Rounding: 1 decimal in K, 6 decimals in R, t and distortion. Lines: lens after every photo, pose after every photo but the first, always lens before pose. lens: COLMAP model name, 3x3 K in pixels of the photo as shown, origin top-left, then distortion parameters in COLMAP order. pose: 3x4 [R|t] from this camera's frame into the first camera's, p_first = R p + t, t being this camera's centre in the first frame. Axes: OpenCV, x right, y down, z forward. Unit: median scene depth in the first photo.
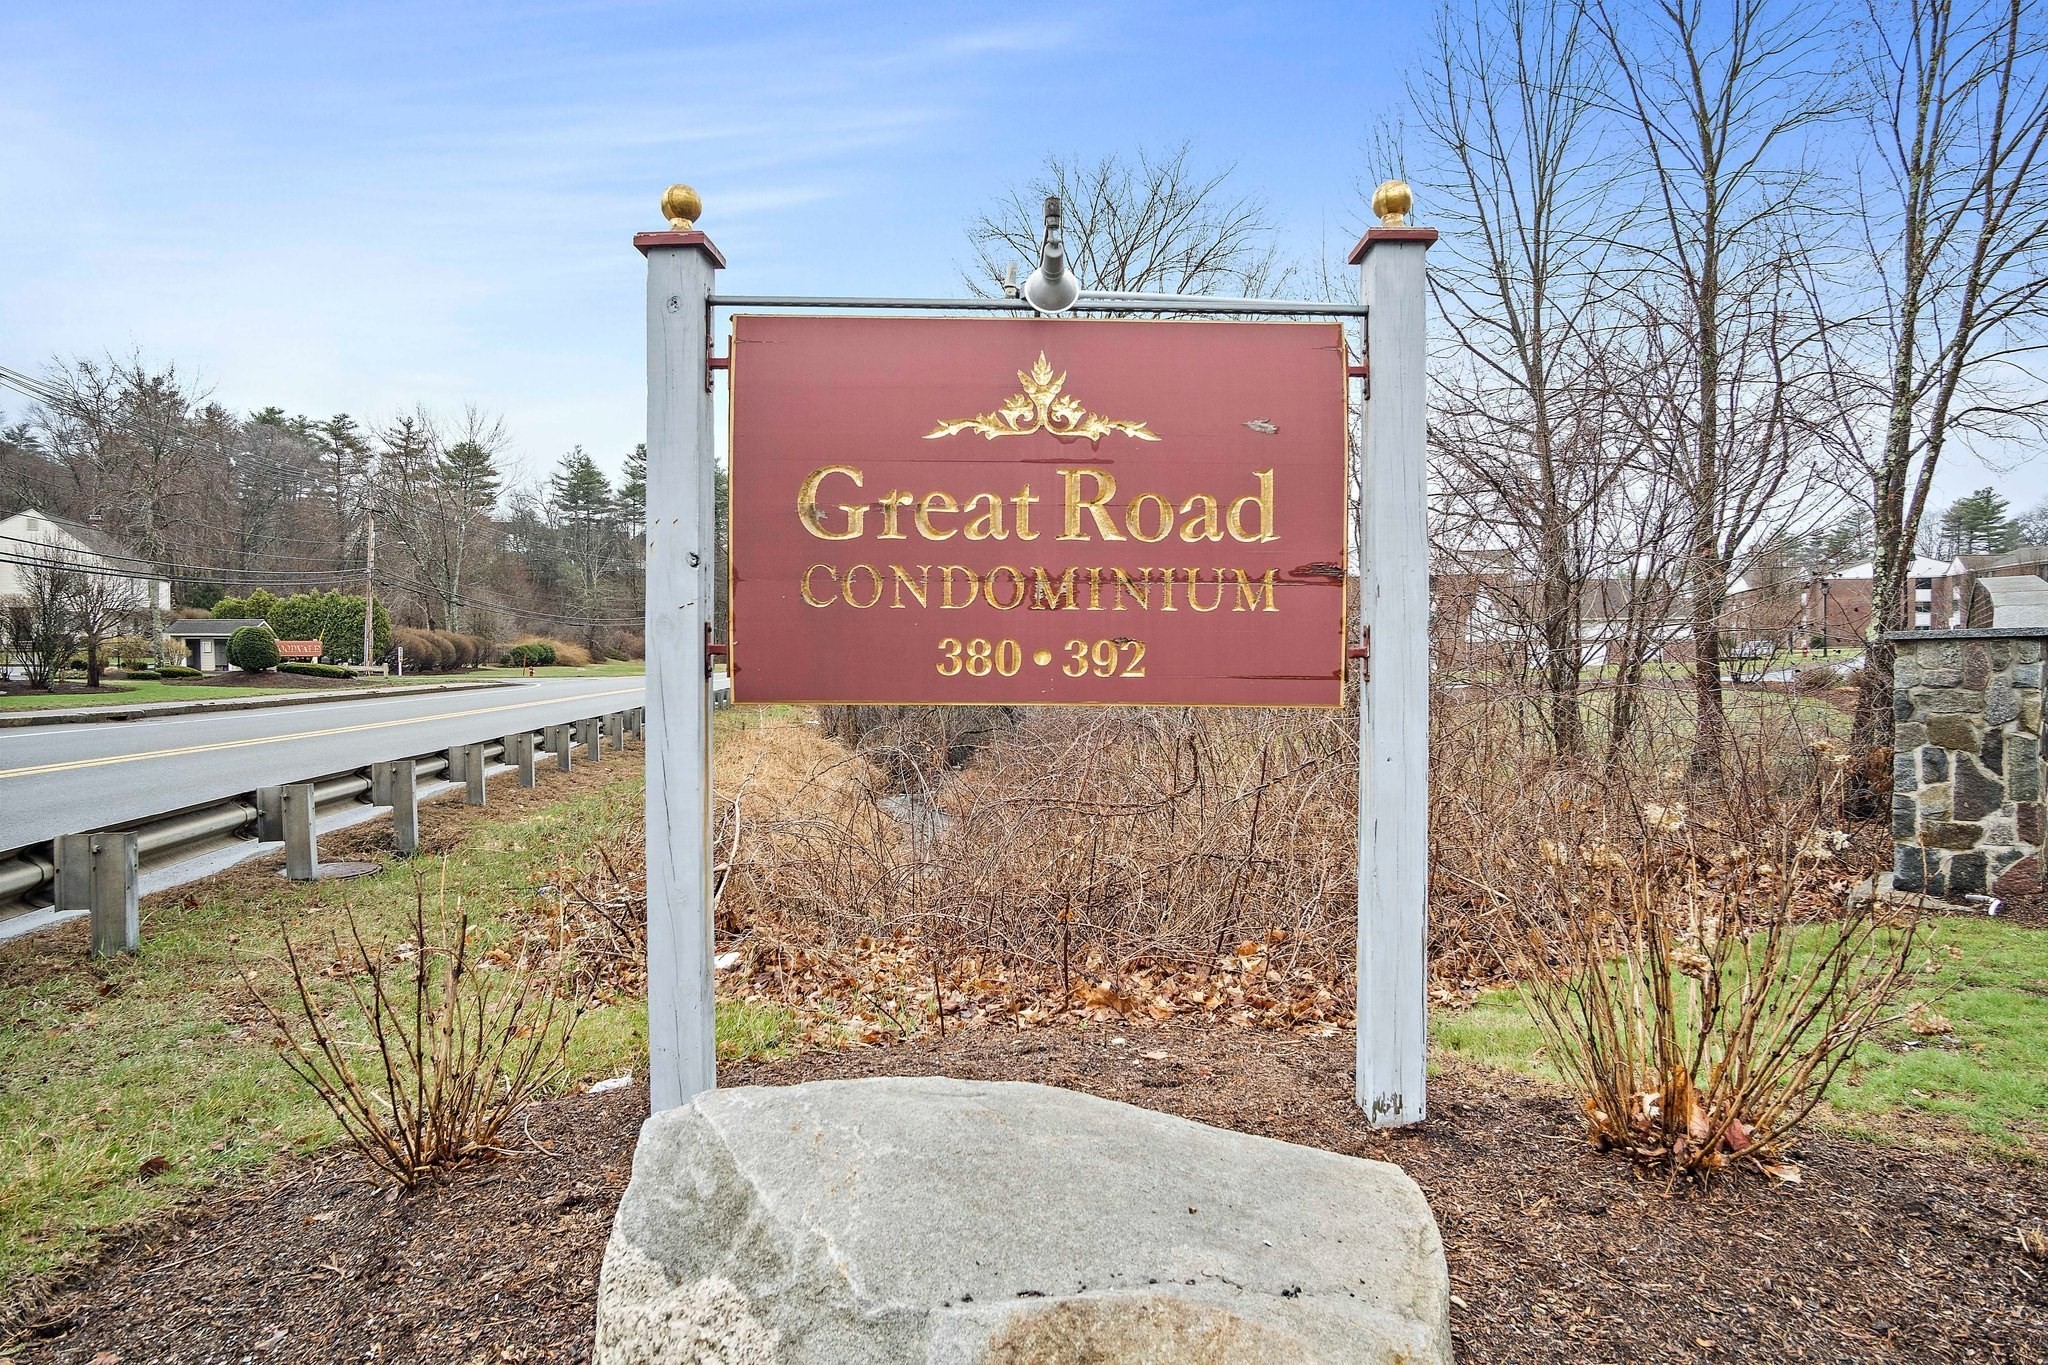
lens RADIAL K [[1092.4, 0, 1027.6], [0, 1092.4, 681.8], [0, 0, 1]] dist [-0.032374, 0.007663]
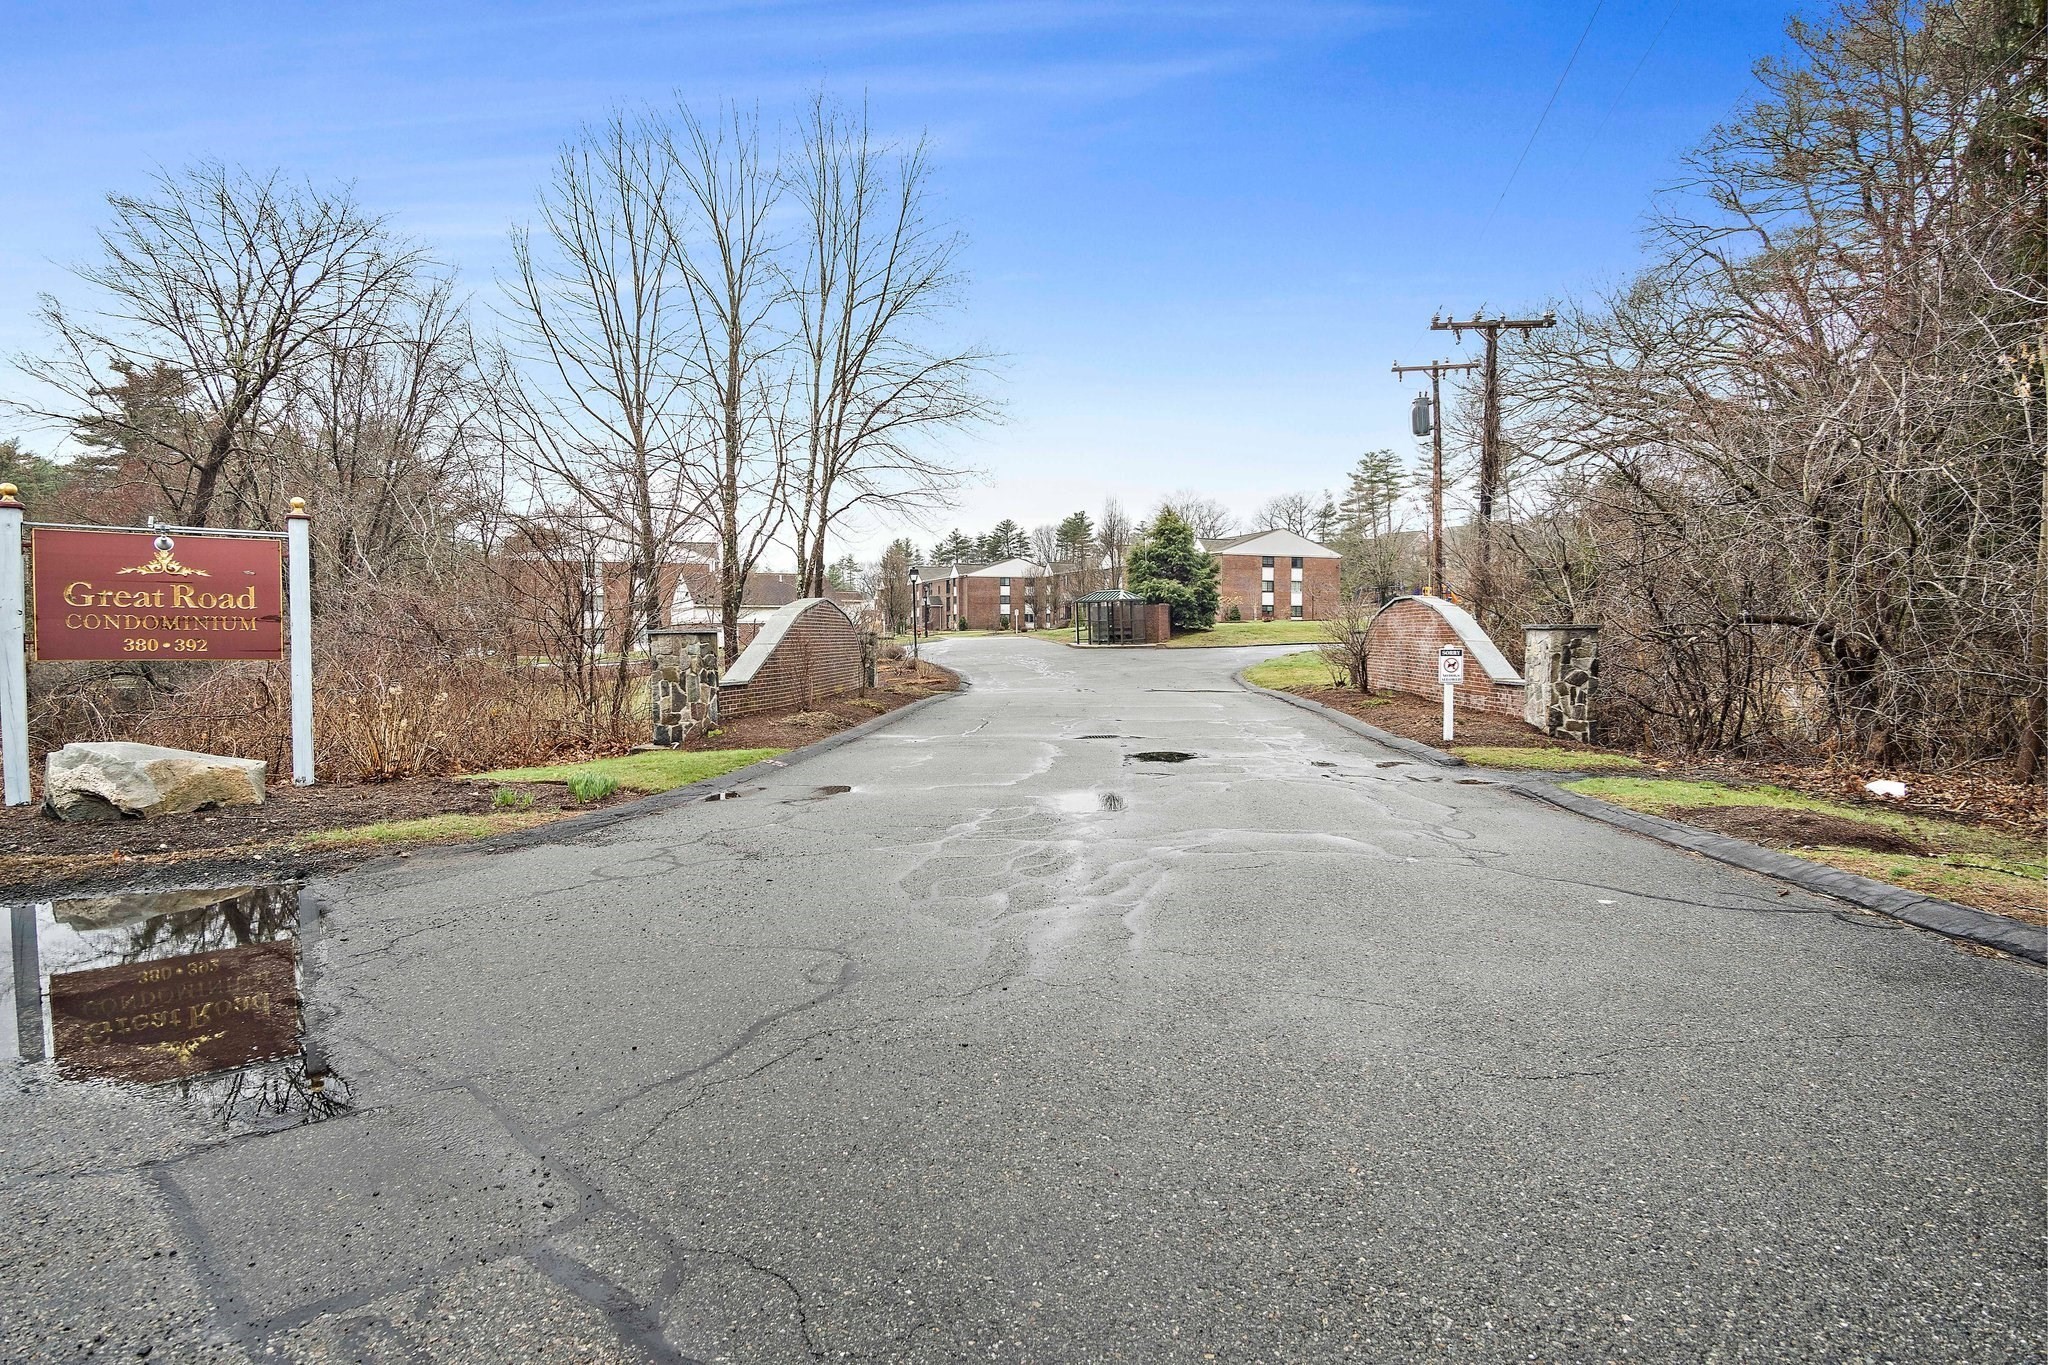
lens RADIAL K [[1092.4, 0, 1023.3], [0, 1092.4, 682.2], [0, 0, 1]] dist [-0.032374, 0.007663]
pose [[0.794819, -0.022269, 0.606438, 0.096946], [0.010200, 0.999676, 0.023341, 0.037831], [-0.606761, -0.012366, 0.794788, -2.900546]]
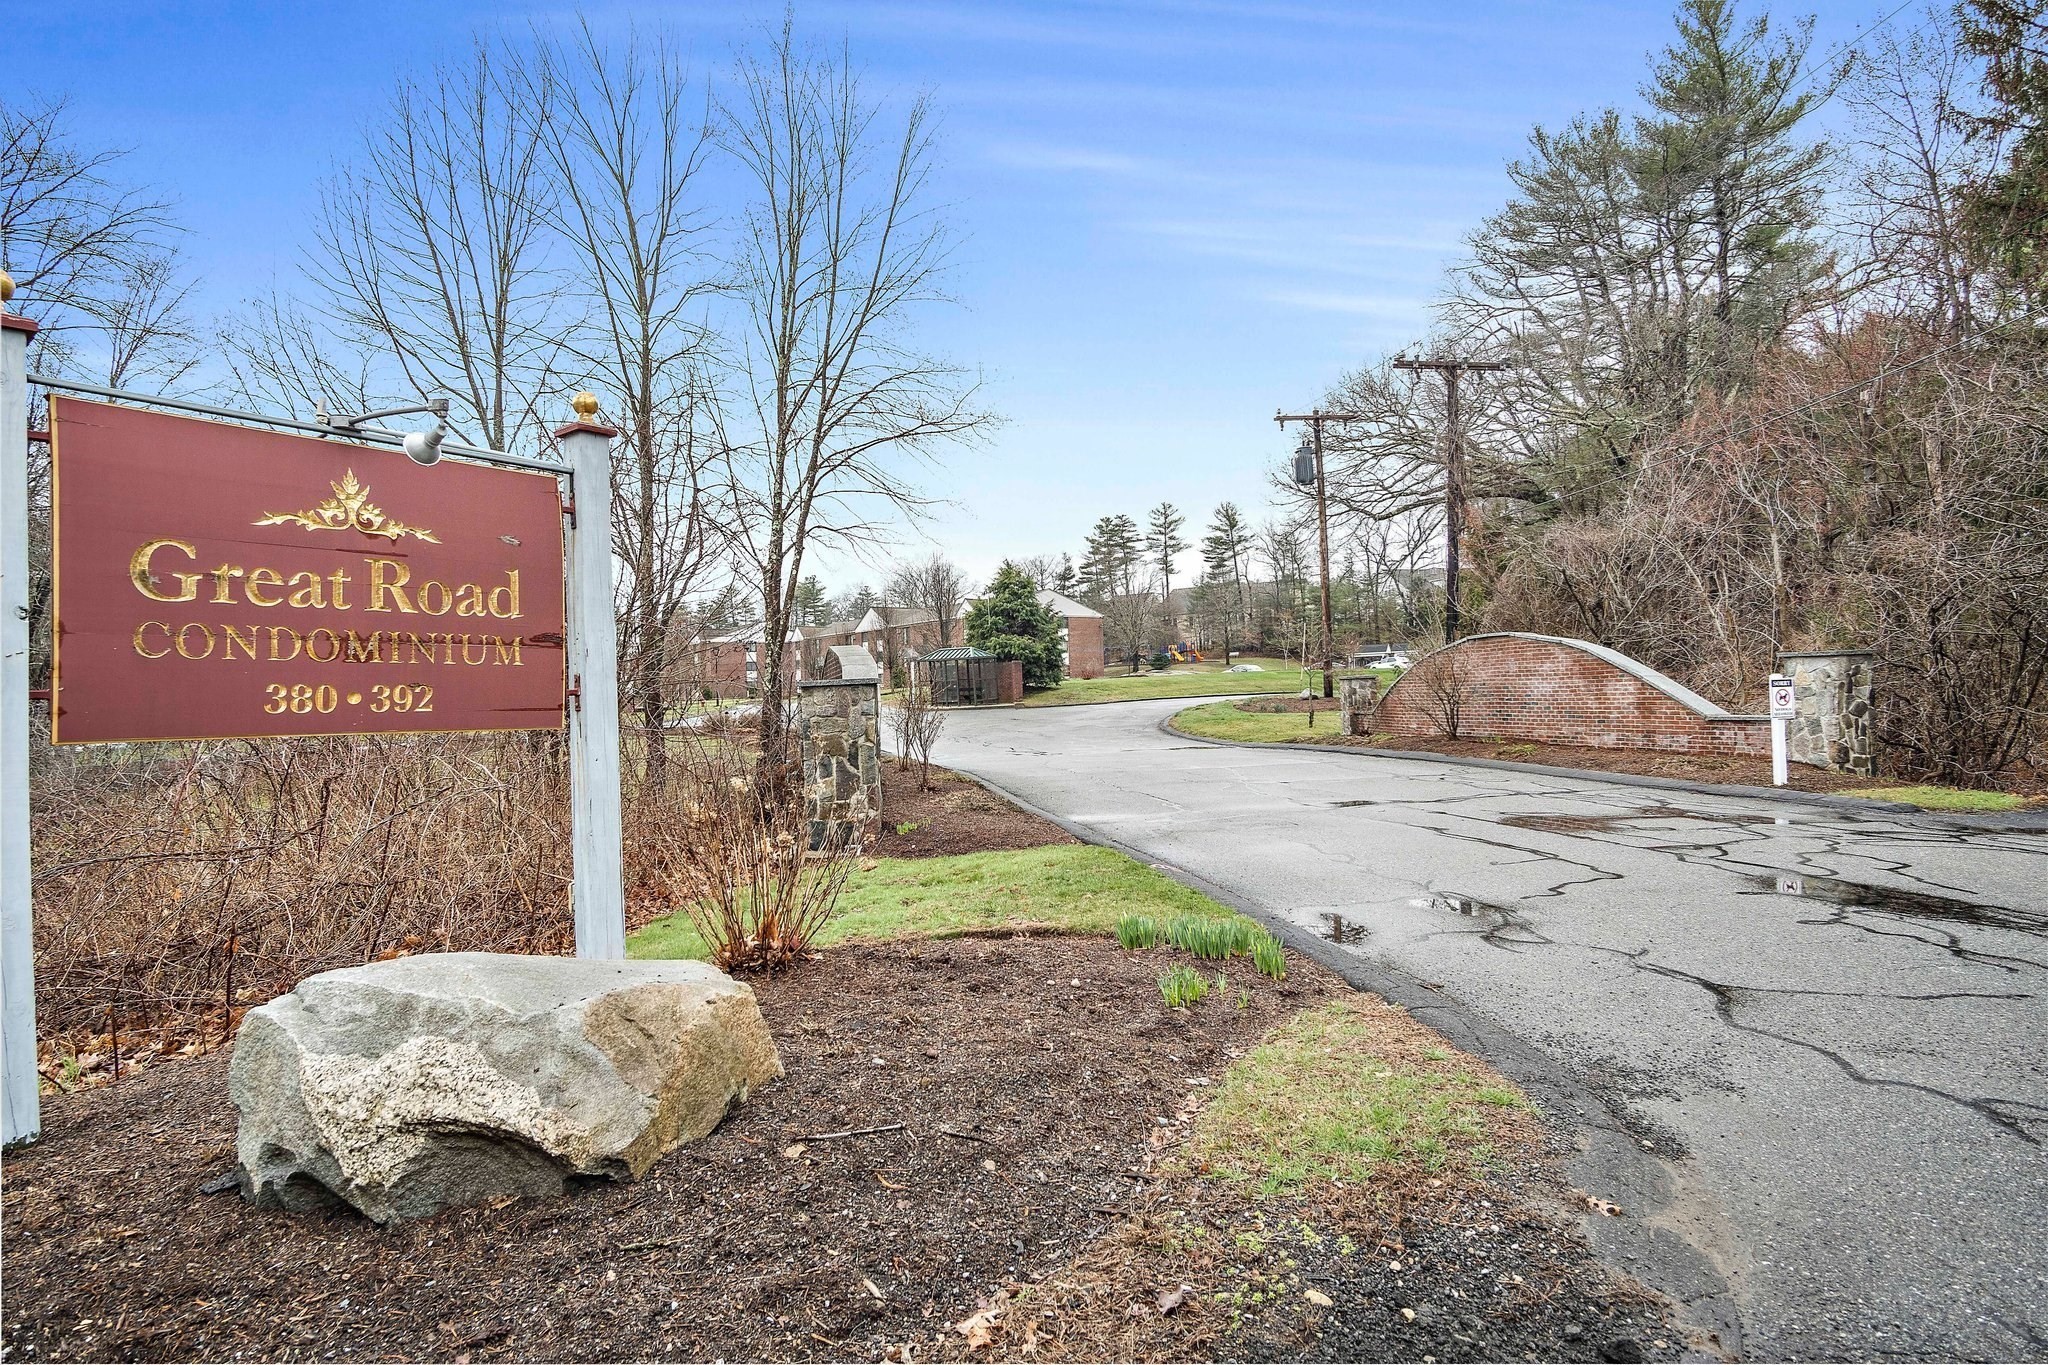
lens RADIAL K [[1092.4, 0, 1023.7], [0, 1092.4, 679.6], [0, 0, 1]] dist [-0.032374, 0.007663]
pose [[0.605910, -0.000684, 0.795533, -0.532971], [0.043477, 0.998534, -0.032256, 0.032699], [-0.794344, 0.054131, 0.605051, -0.435960]]
